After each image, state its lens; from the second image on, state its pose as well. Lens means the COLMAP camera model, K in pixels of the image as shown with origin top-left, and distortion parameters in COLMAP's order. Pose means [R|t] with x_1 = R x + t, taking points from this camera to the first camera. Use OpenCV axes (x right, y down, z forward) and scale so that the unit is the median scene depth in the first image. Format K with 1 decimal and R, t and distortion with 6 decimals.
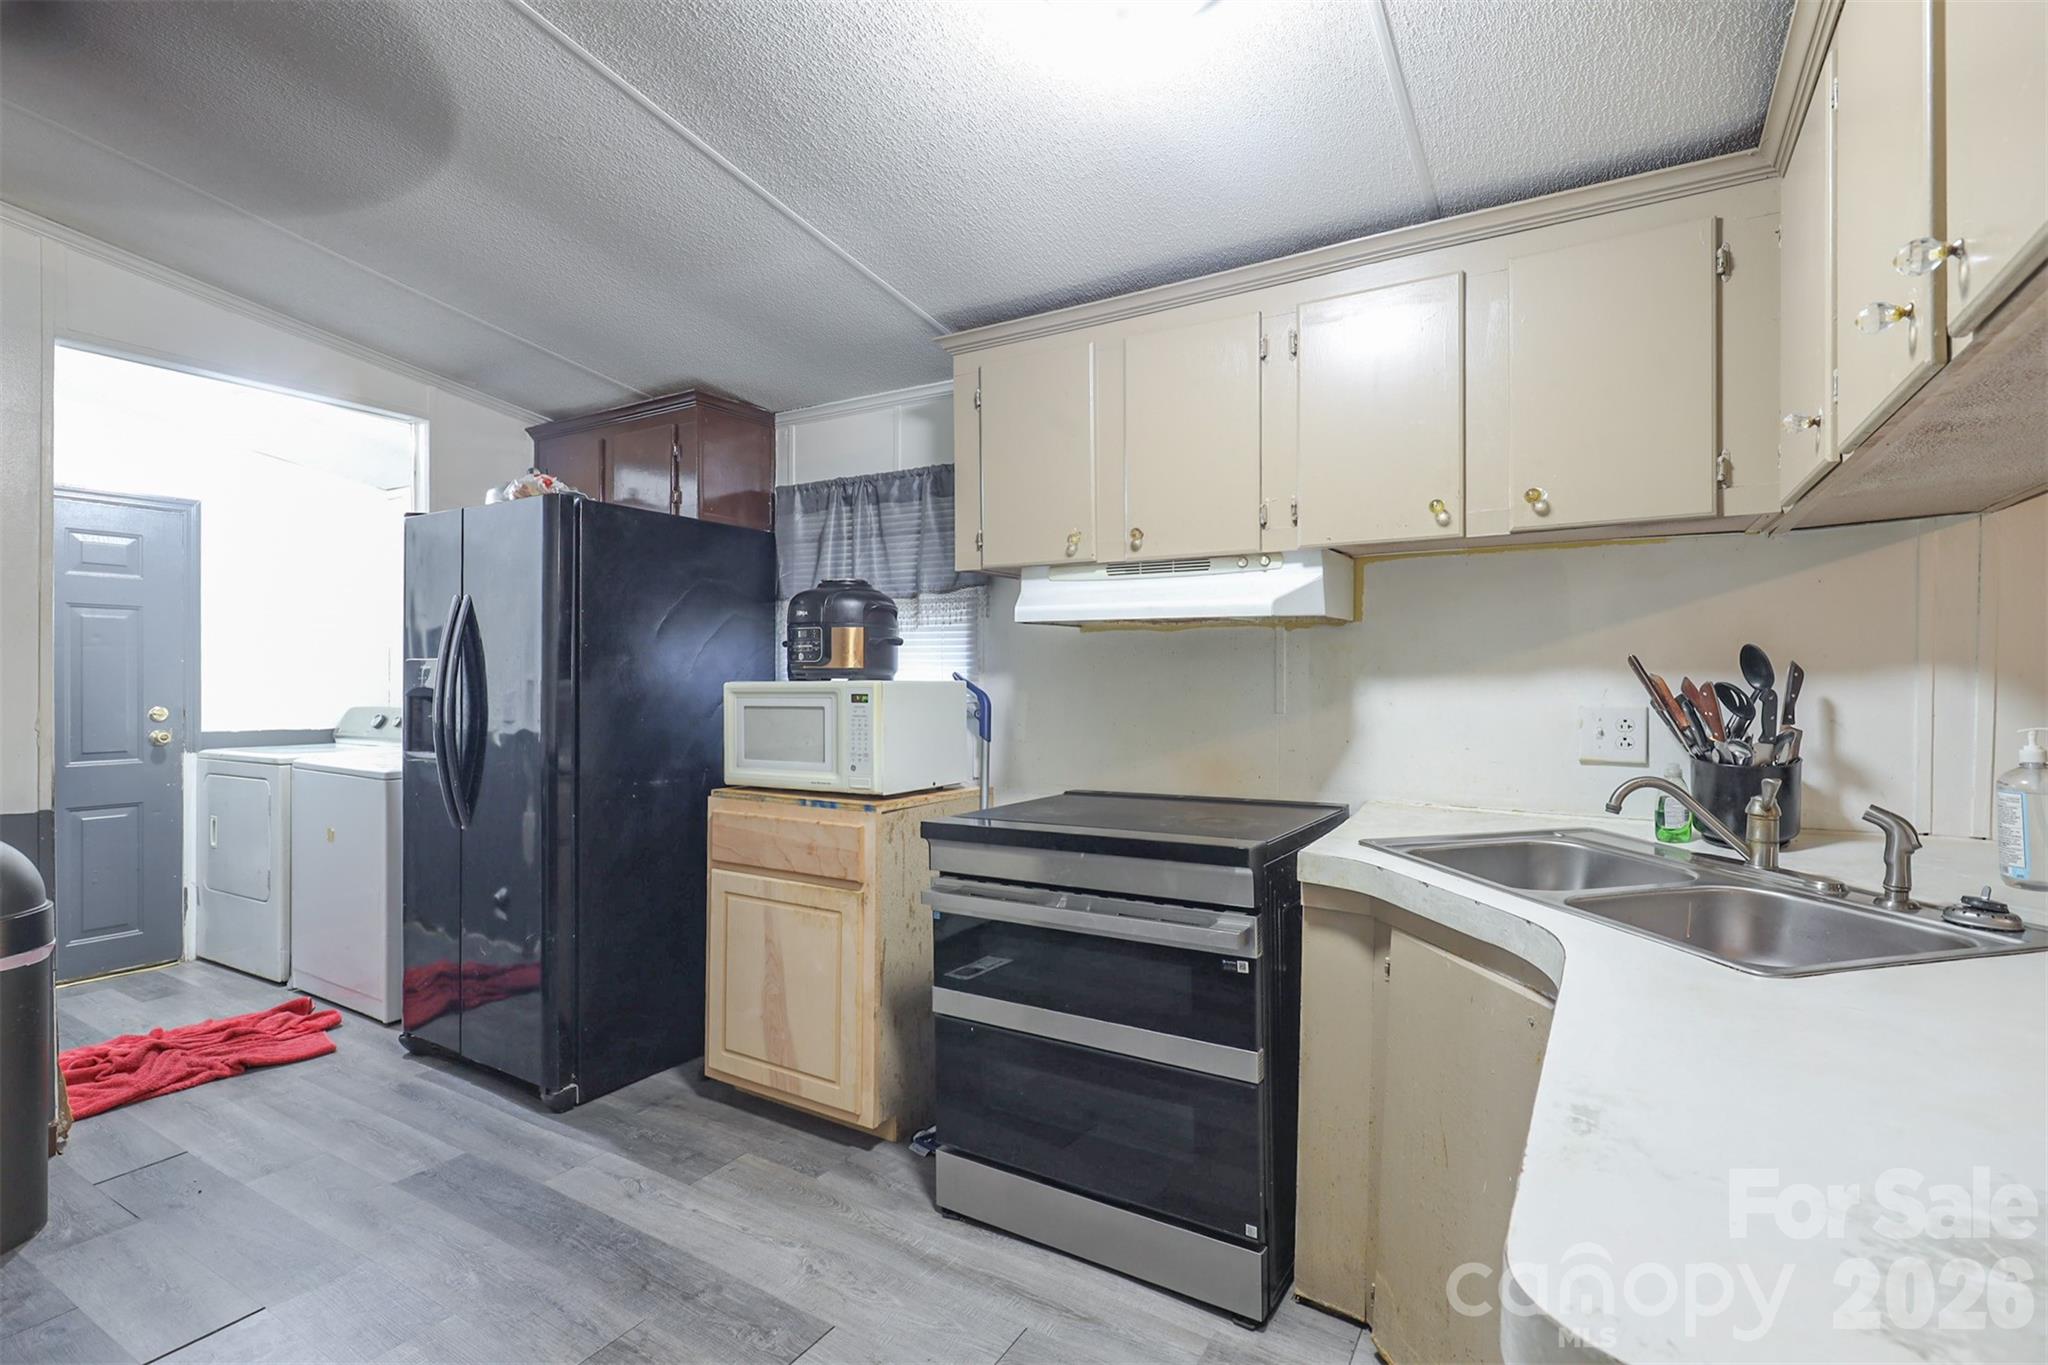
lens RADIAL K [[948.7, 0, 1031.3], [0, 948.7, 679.3], [0, 0, 1]] dist [-0.000274, 0.000867]
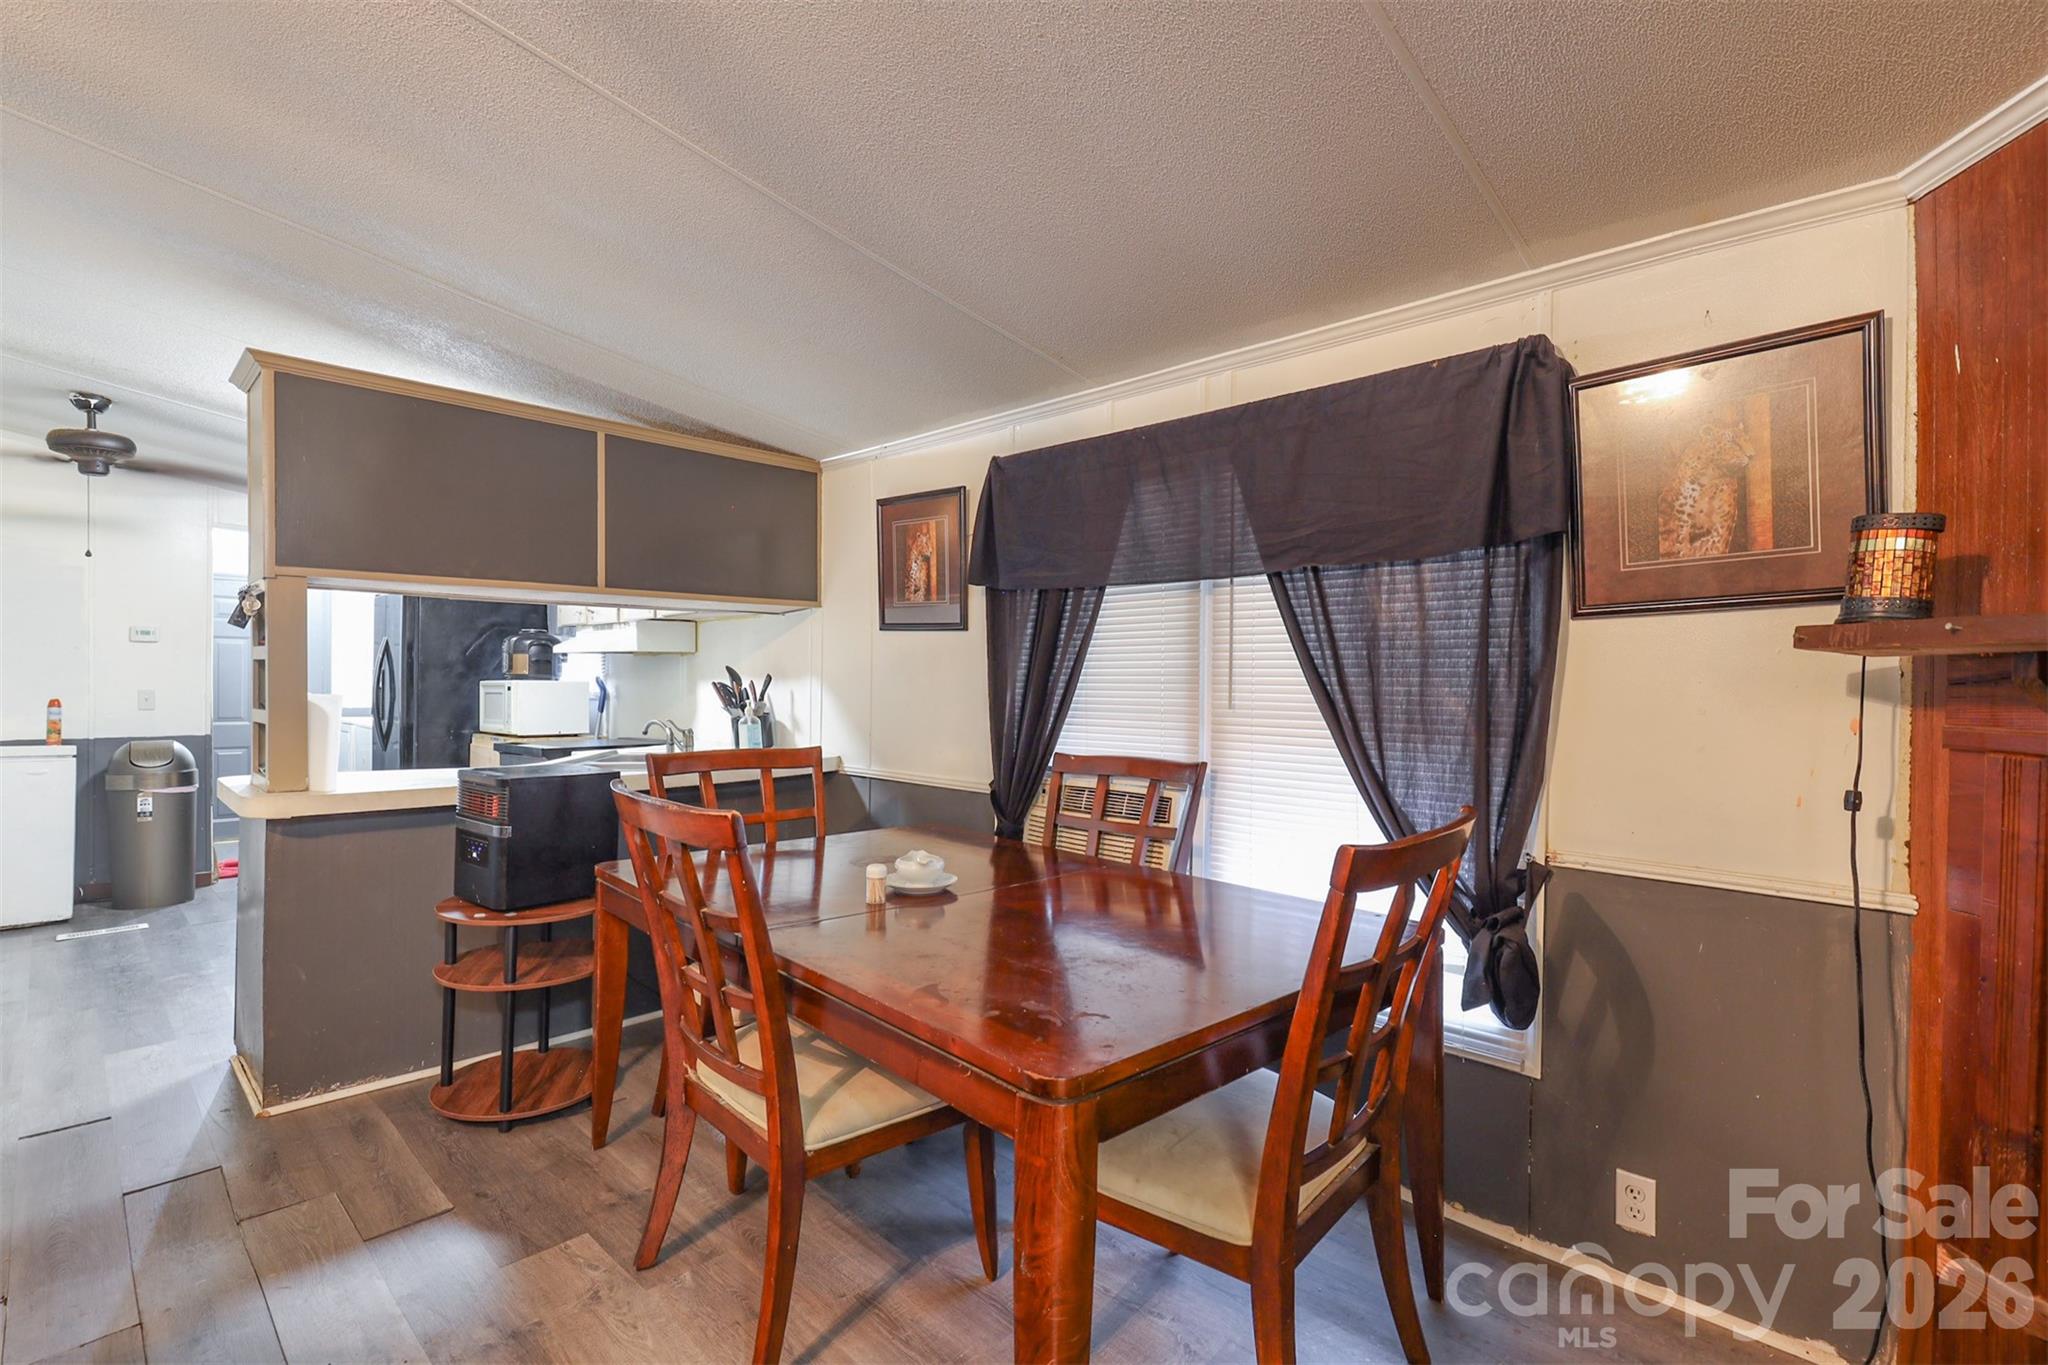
lens RADIAL K [[920.7, 0, 1045.7], [0, 920.7, 692.5], [0, 0, 1]] dist [-0.002676, -0.000274]
pose [[0.977438, 0.014755, -0.210708, 1.287770], [-0.015137, 0.999885, -0.000200, 0.012084], [0.210681, 0.003385, 0.977549, -0.675174]]
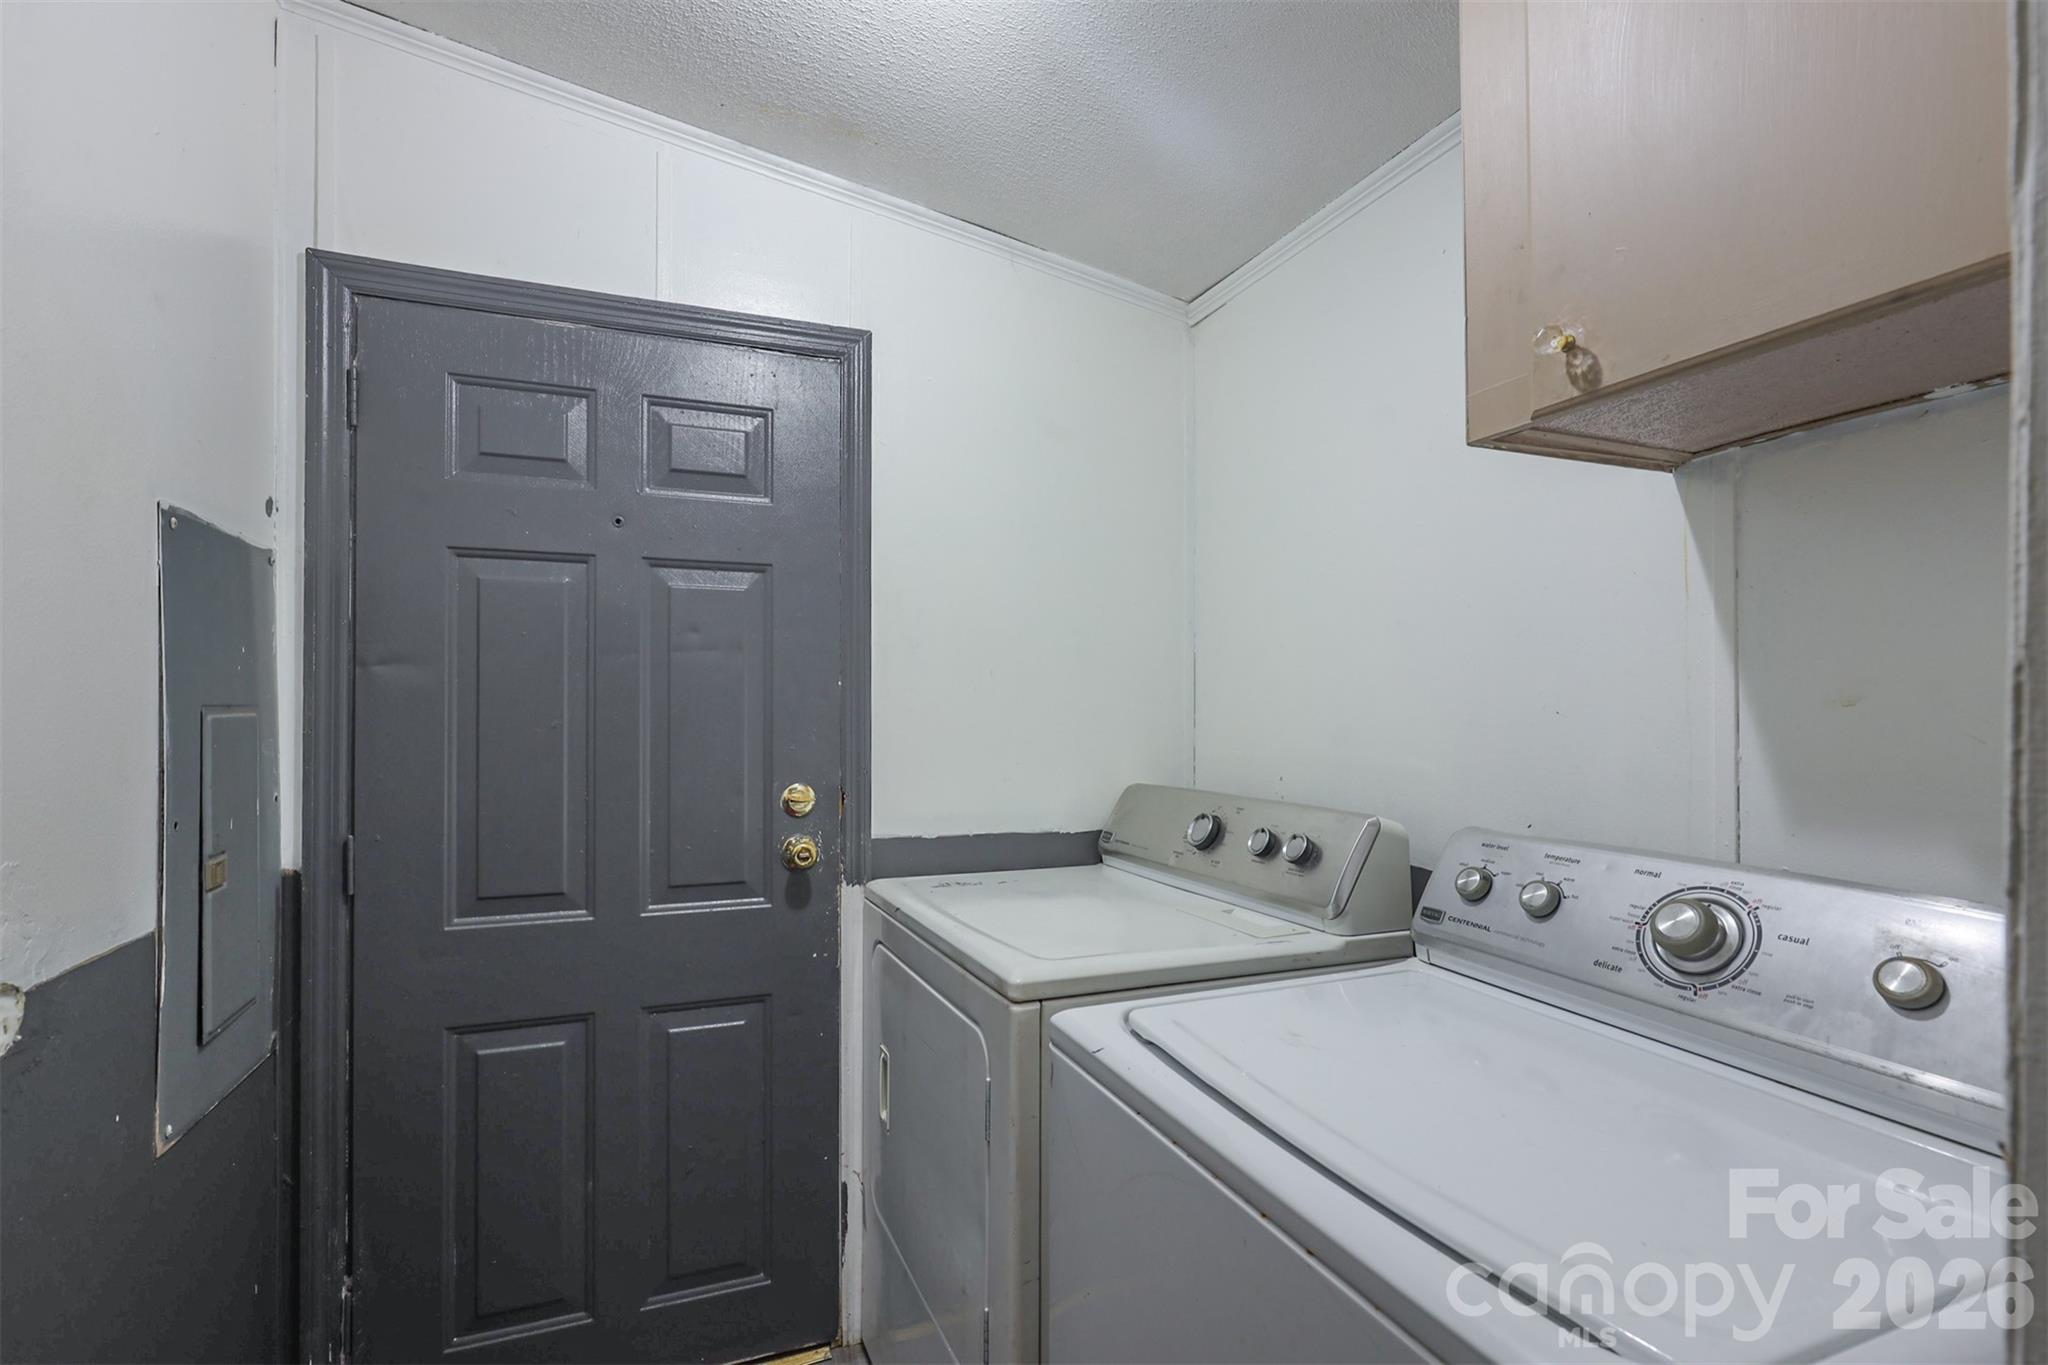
lens RADIAL K [[955.6, 0, 1023.7], [0, 955.6, 690.7], [0, 0, 1]] dist [-0.009776, 0.000034]
pose [[0.799868, -0.004841, -0.600157, -0.858582], [-0.000818, 0.999958, -0.009156, -0.017738], [0.600176, 0.007814, 0.799830, 1.073161]]
